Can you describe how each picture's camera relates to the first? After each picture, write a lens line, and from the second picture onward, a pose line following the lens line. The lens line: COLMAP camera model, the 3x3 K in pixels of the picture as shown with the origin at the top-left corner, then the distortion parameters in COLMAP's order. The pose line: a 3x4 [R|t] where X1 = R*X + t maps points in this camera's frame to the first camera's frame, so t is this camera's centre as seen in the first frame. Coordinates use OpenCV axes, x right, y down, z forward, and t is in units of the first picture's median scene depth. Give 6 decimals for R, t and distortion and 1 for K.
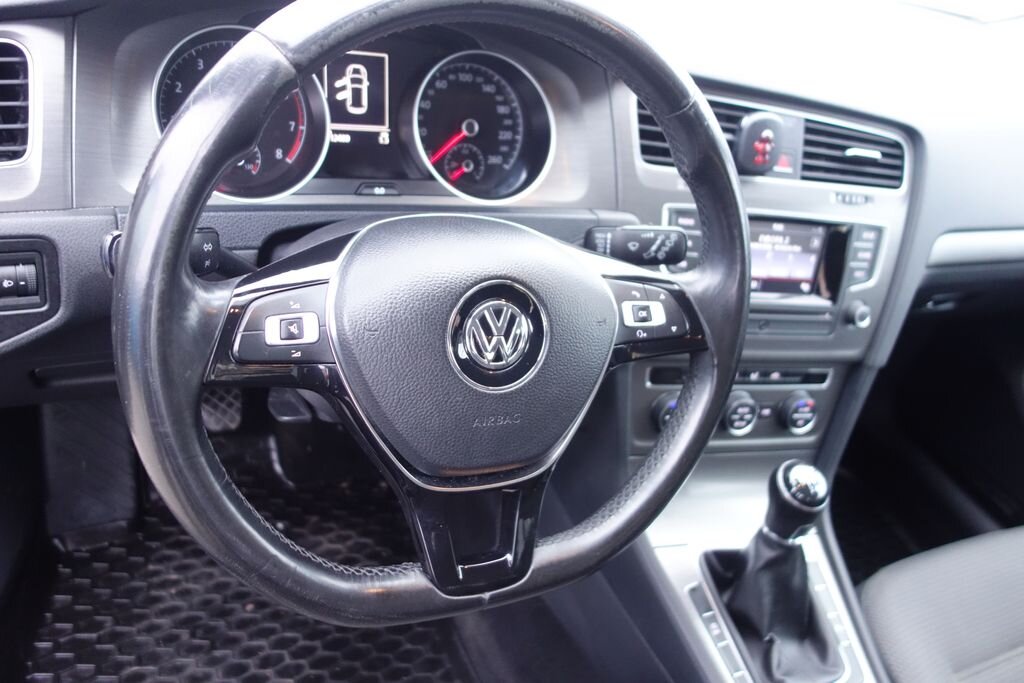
lens RADIAL K [[812.8, 0, 510.2], [0, 812.8, 343.9], [0, 0, 1]] dist [0.010901, -0.009517]
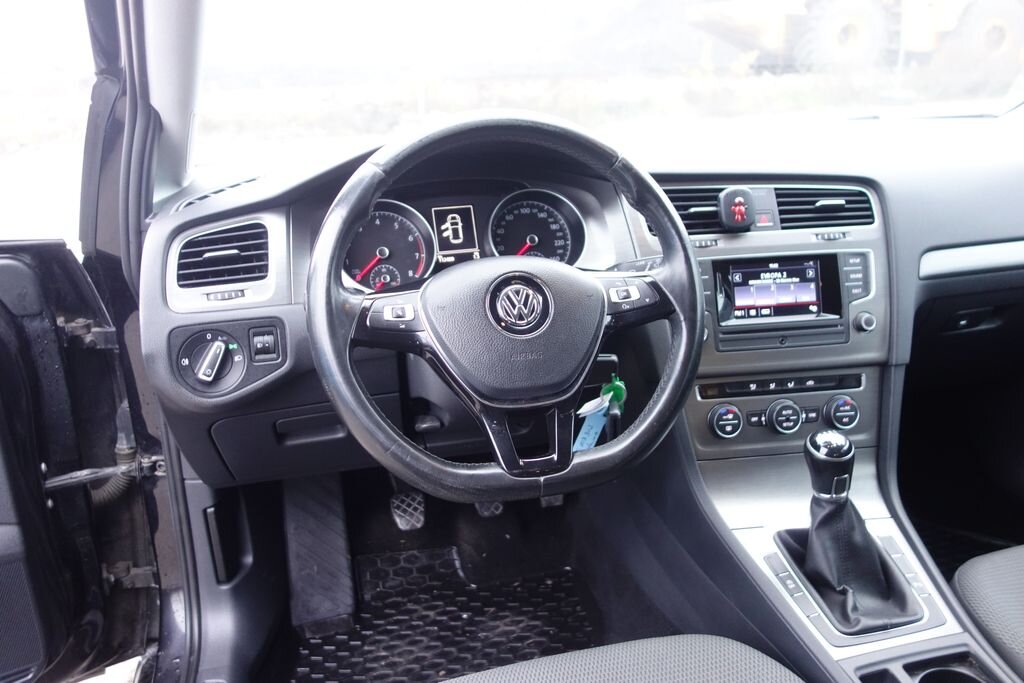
lens RADIAL K [[812.8, 0, 505.0], [0, 812.8, 338.7], [0, 0, 1]] dist [0.010901, -0.009517]
pose [[0.953724, -0.190689, -0.232482, 0.212647], [0.107996, 0.938827, -0.327017, 0.382793], [0.280619, 0.286777, 0.915976, -0.328907]]
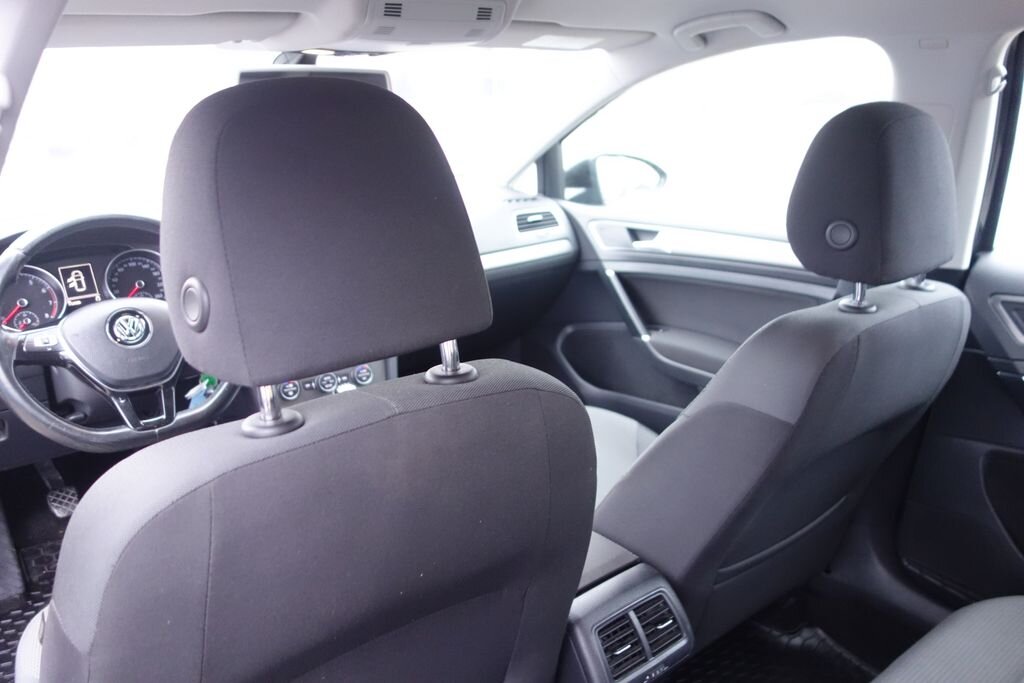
lens RADIAL K [[812.8, 0, 512.9], [0, 812.8, 337.0], [0, 0, 1]] dist [0.010901, -0.009517]
pose [[0.936058, -0.305986, 0.173691, 0.452803], [0.342457, 0.905608, -0.250194, 0.731512], [-0.080740, 0.293678, 0.952489, -1.085934]]
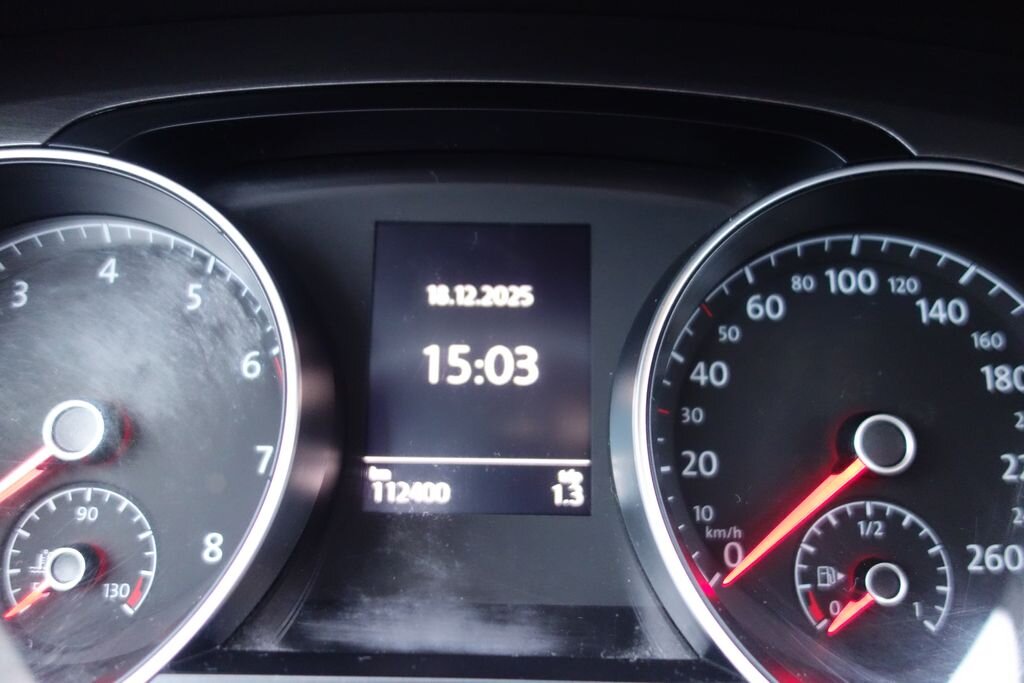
lens RADIAL K [[812.8, 0, 510.3], [0, 812.8, 336.5], [0, 0, 1]] dist [0.010901, -0.009517]
pose [[0.886503, -0.101690, -0.451412, -0.032651], [-0.090090, 0.918954, -0.383937, -0.179332], [0.453869, 0.381028, 0.805494, 0.695953]]
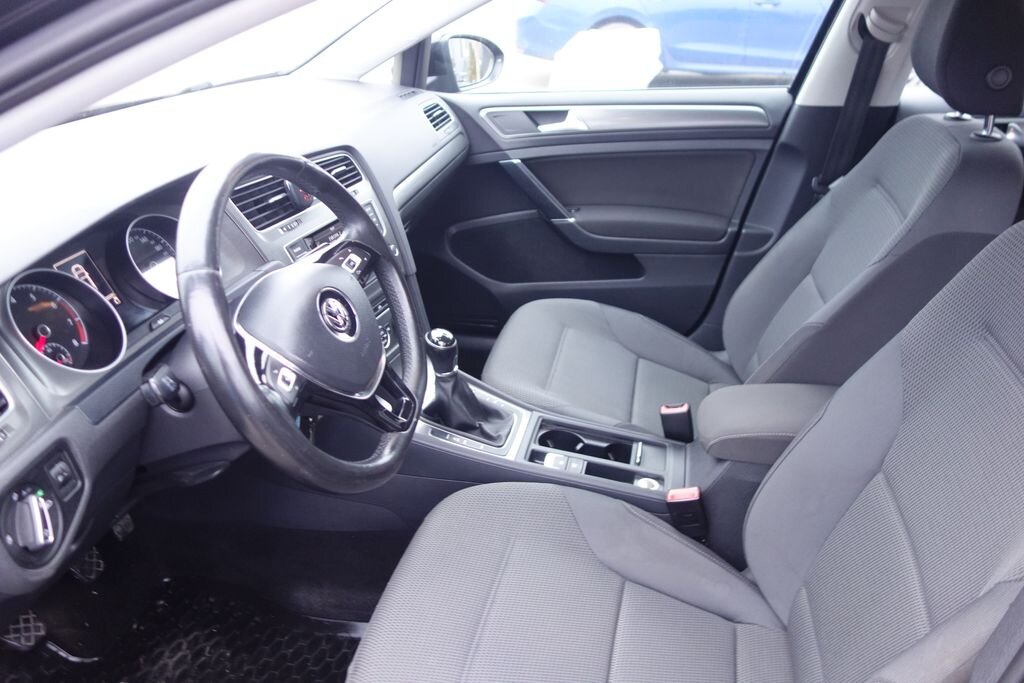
lens RADIAL K [[812.8, 0, 517.6], [0, 812.8, 344.6], [0, 0, 1]] dist [0.010901, -0.009517]
pose [[0.564731, -0.557401, 0.608591, -0.637136], [0.591643, 0.787568, 0.172320, -0.021706], [-0.575358, 0.262754, 0.774547, -0.462355]]
